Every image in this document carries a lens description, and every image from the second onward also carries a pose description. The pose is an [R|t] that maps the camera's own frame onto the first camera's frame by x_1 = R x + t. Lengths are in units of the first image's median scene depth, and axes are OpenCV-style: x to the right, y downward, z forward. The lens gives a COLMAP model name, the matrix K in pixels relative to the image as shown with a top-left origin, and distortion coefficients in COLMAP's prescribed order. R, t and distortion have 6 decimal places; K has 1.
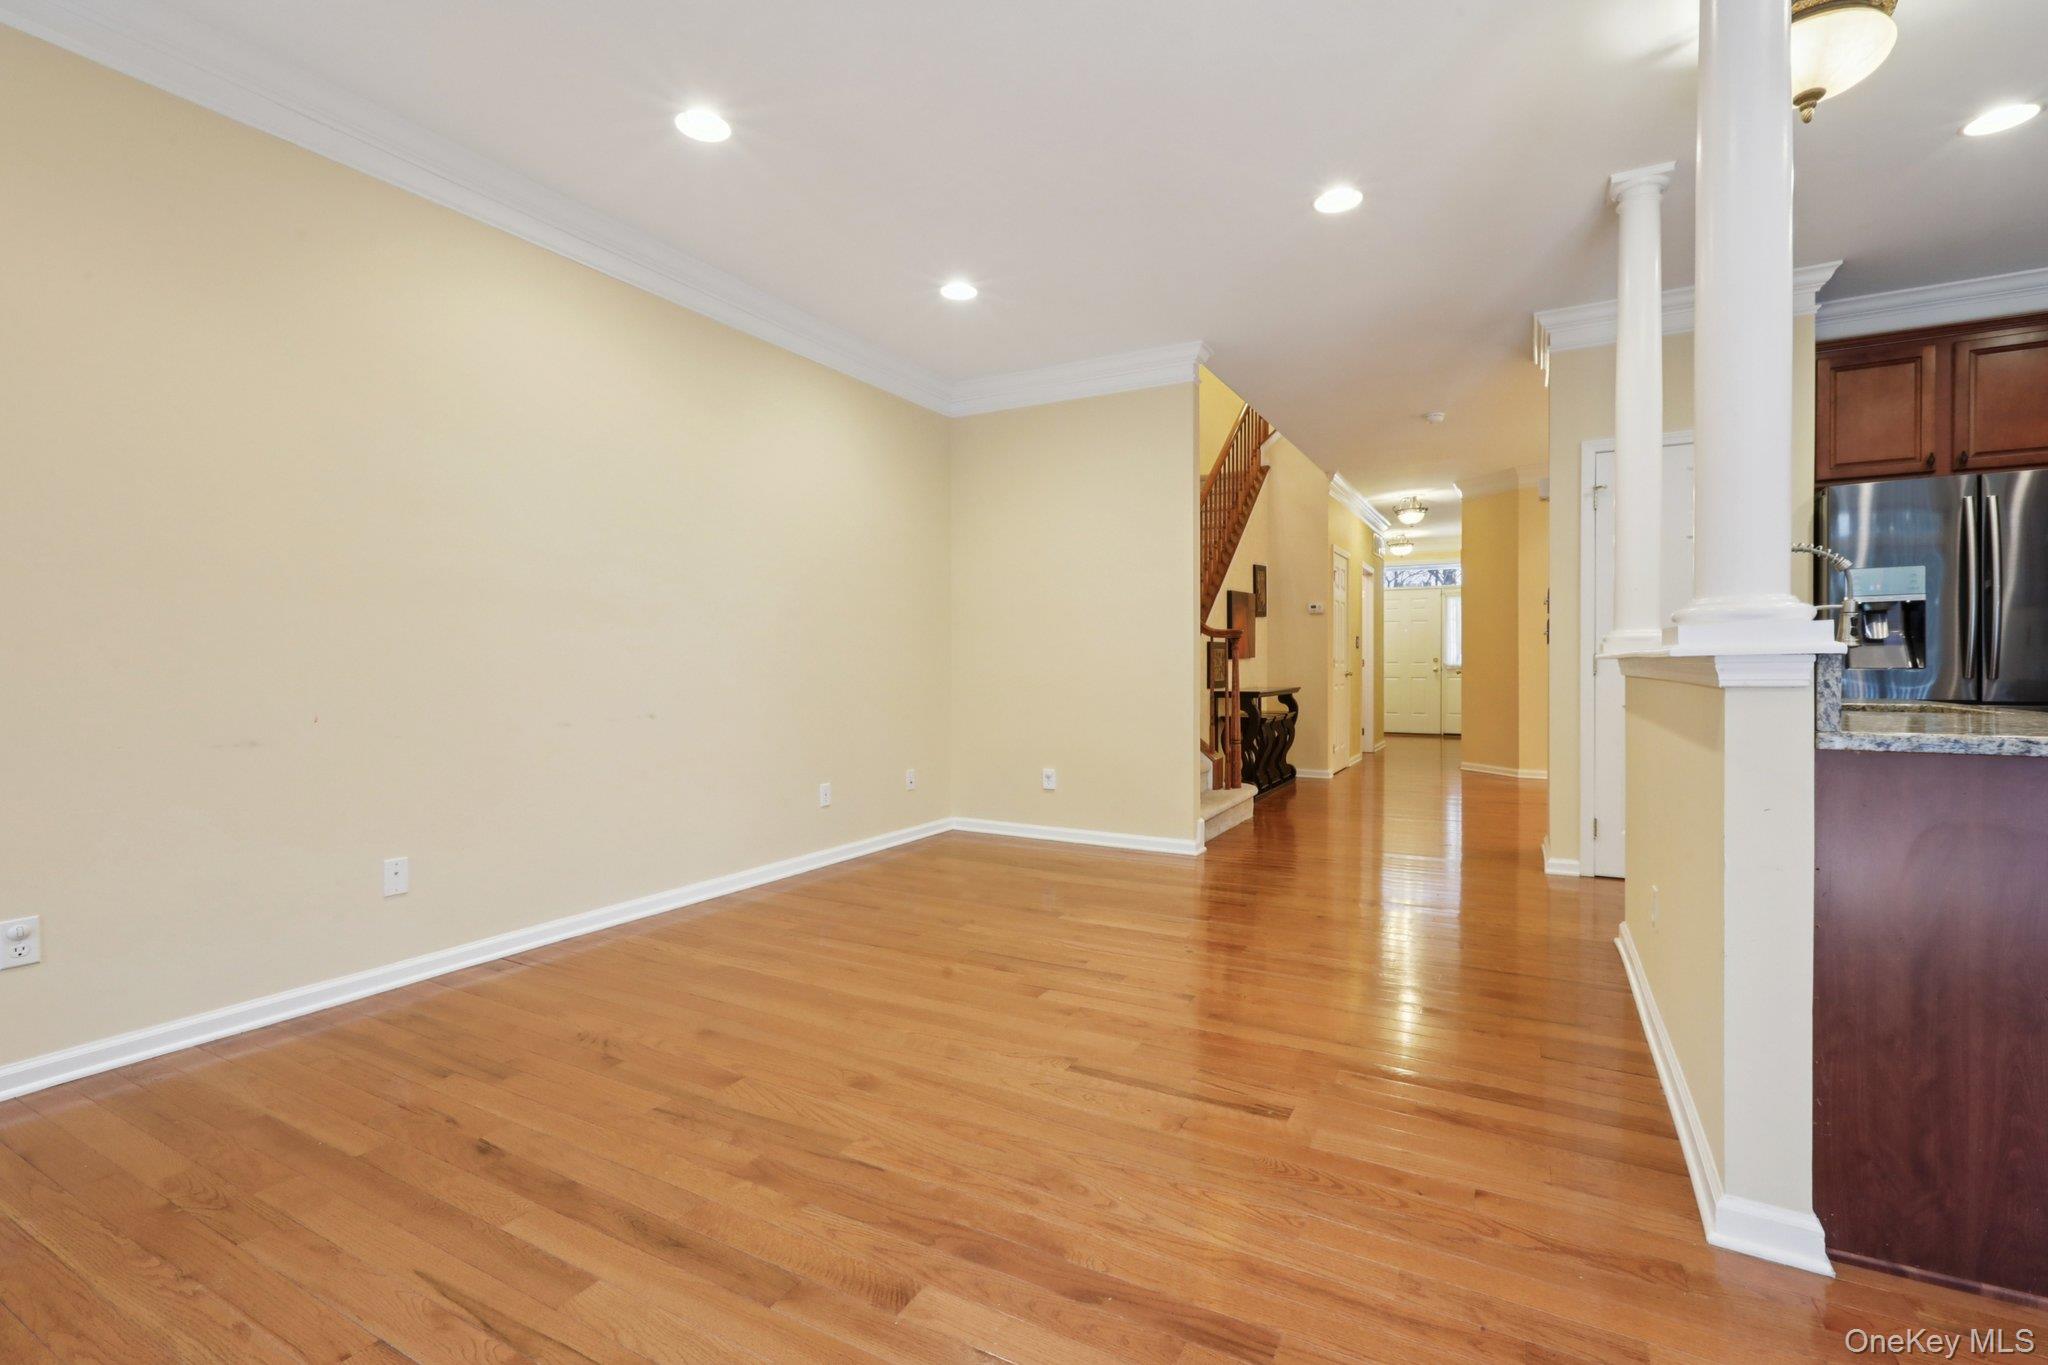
lens RADIAL K [[922.5, 0, 1015.8], [0, 922.5, 675.3], [0, 0, 1]] dist [0.002872, 0.000275]
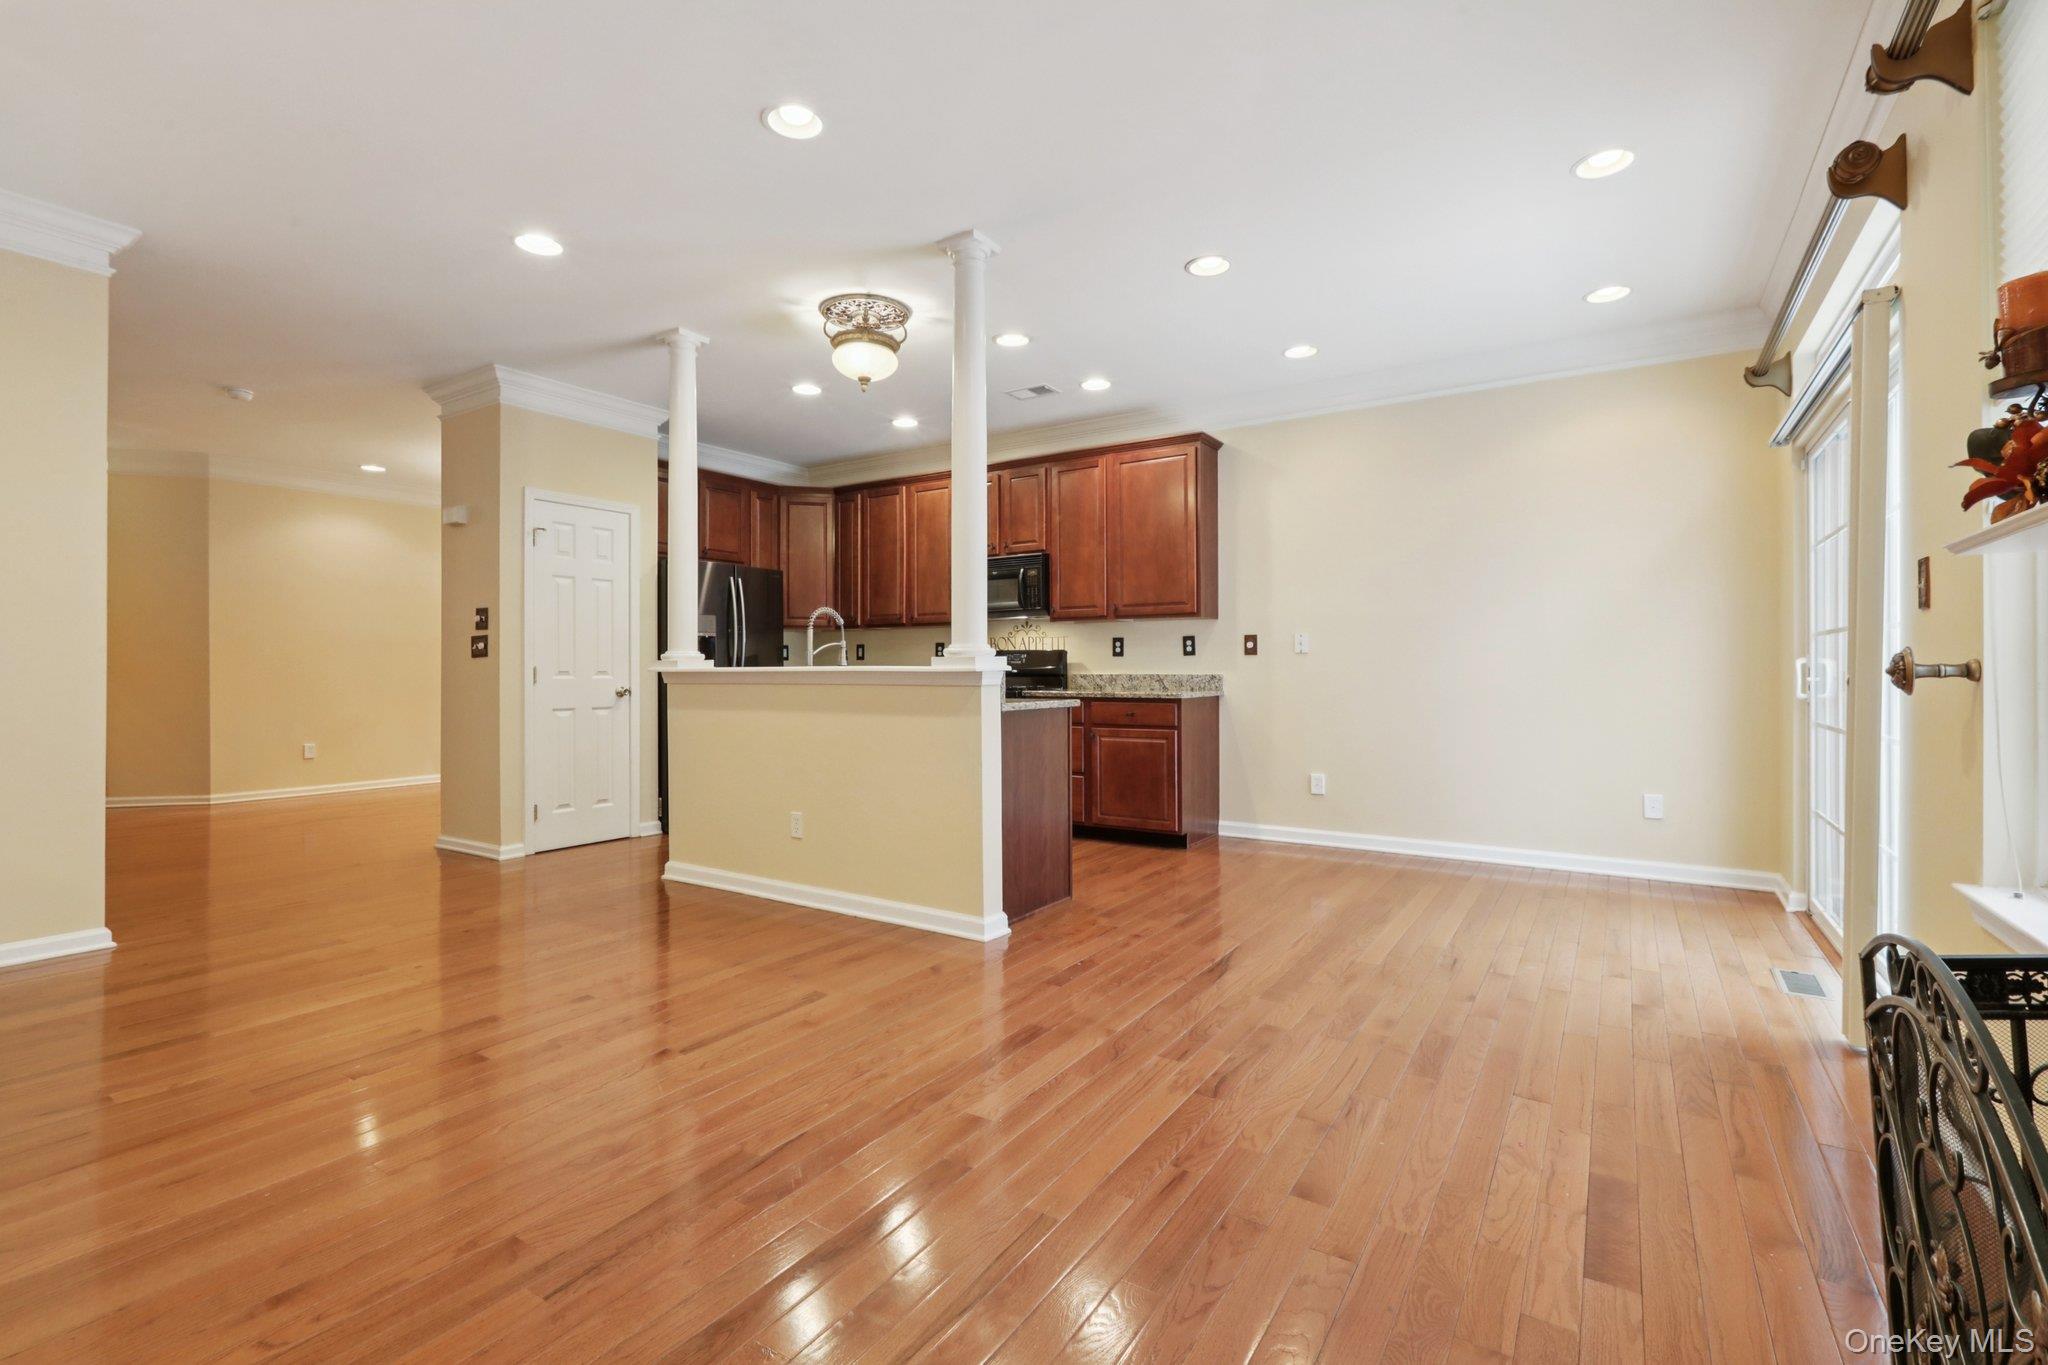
lens RADIAL K [[922.5, 0, 1029.9], [0, 922.5, 671.3], [0, 0, 1]] dist [0.002872, 0.000275]
pose [[0.067854, 0.003362, 0.997690, -0.937148], [0.013540, 0.999899, -0.004290, -0.006298], [-0.997603, 0.013800, 0.067802, 0.494157]]
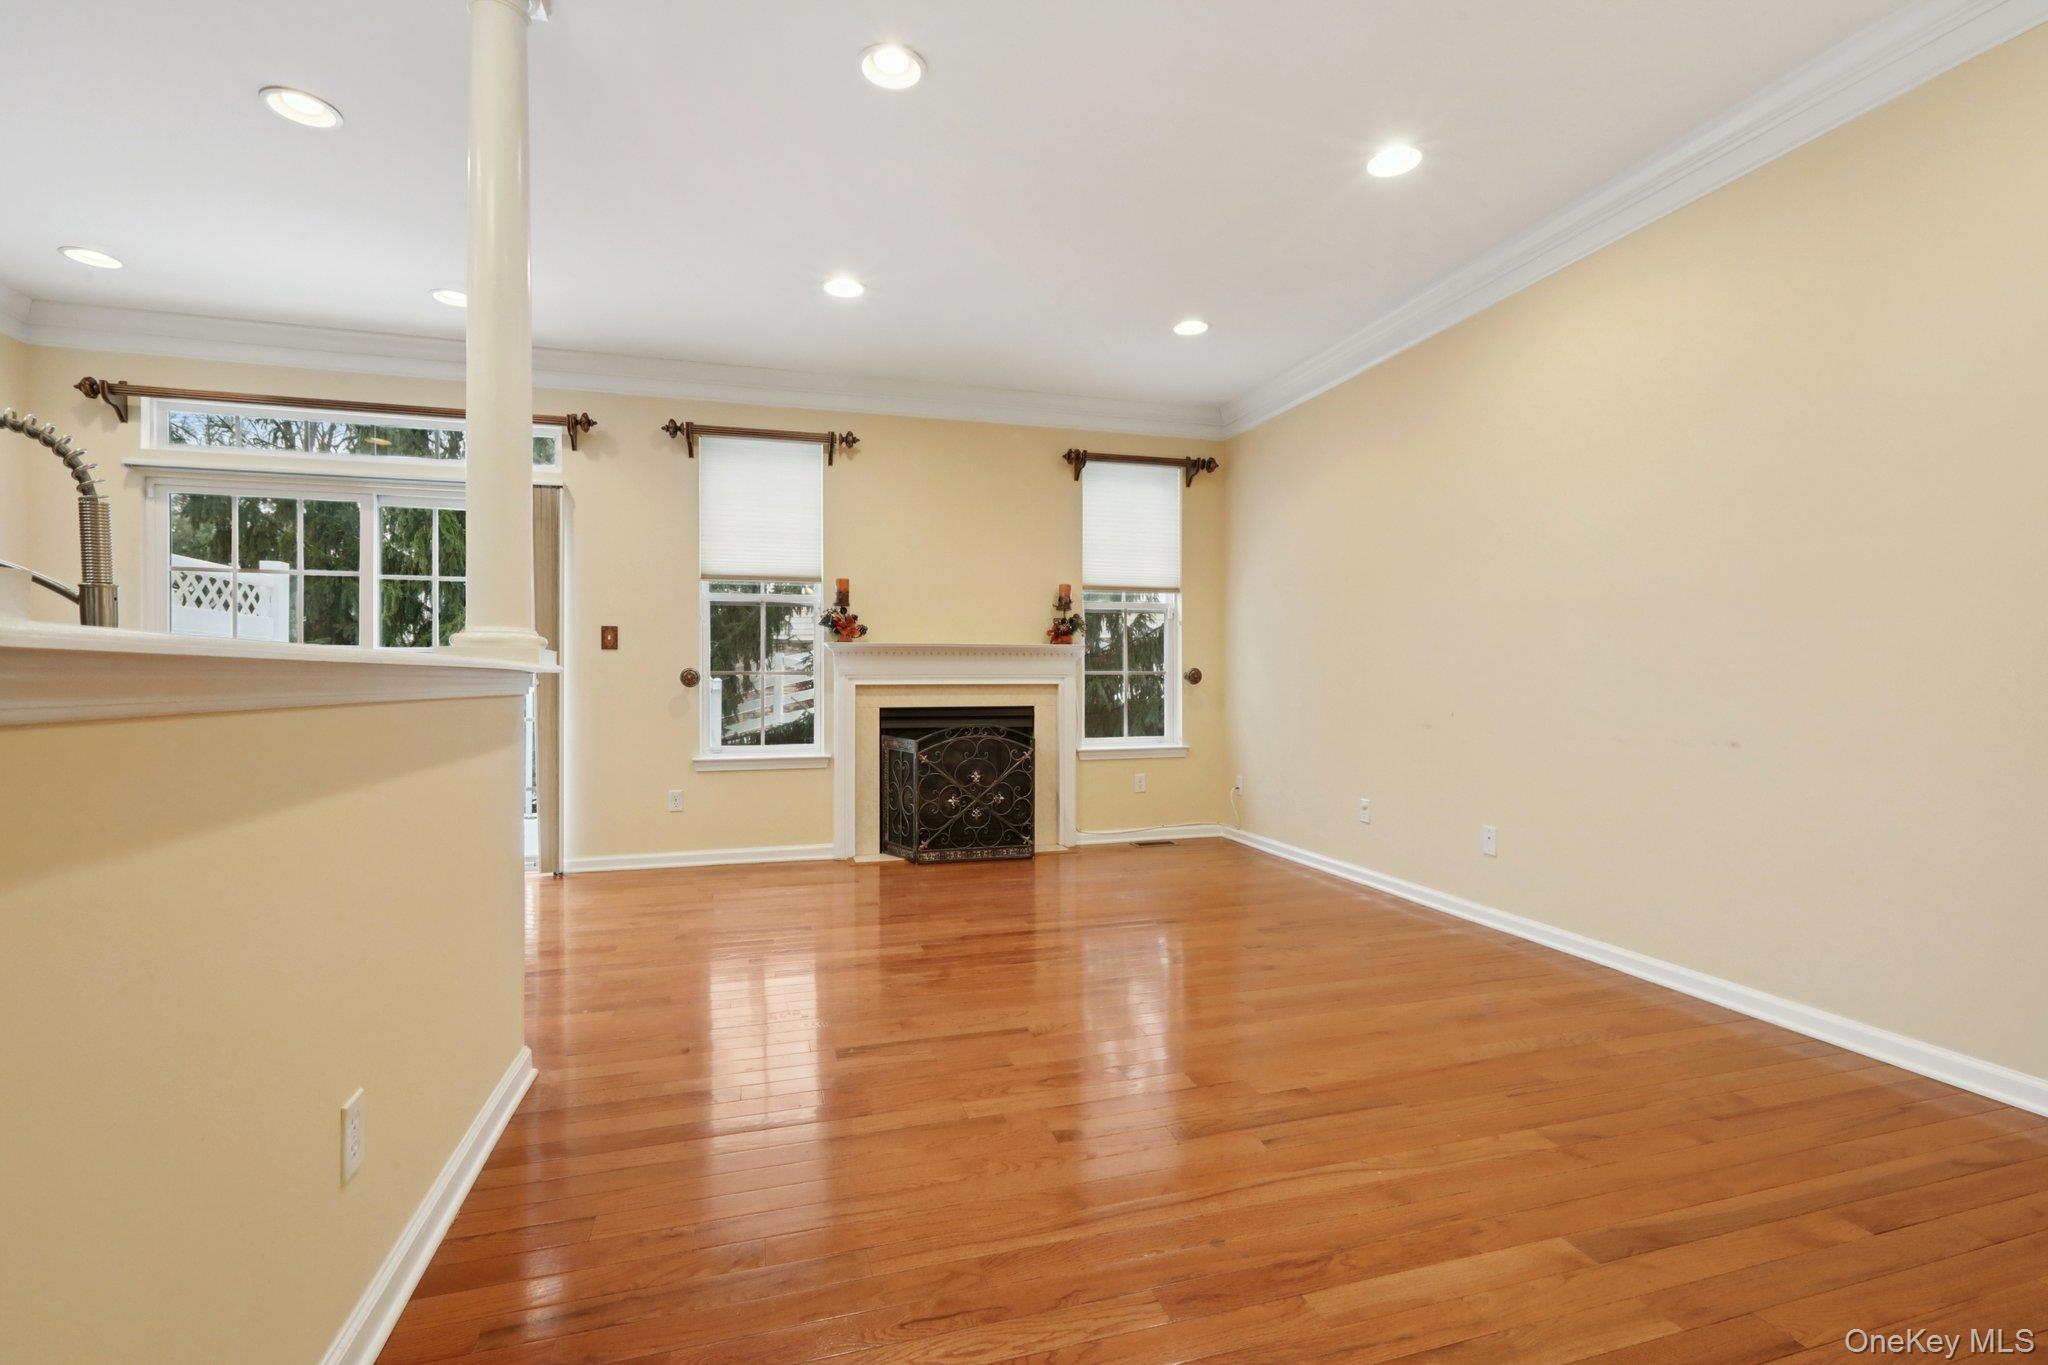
lens RADIAL K [[922.5, 0, 1020.7], [0, 922.5, 682.5], [0, 0, 1]] dist [0.002872, 0.000275]
pose [[-0.703674, 0.006483, -0.710493, 0.830974], [-0.004725, 0.999894, 0.013804, -0.019797], [0.710507, 0.013070, -0.703568, 1.704314]]
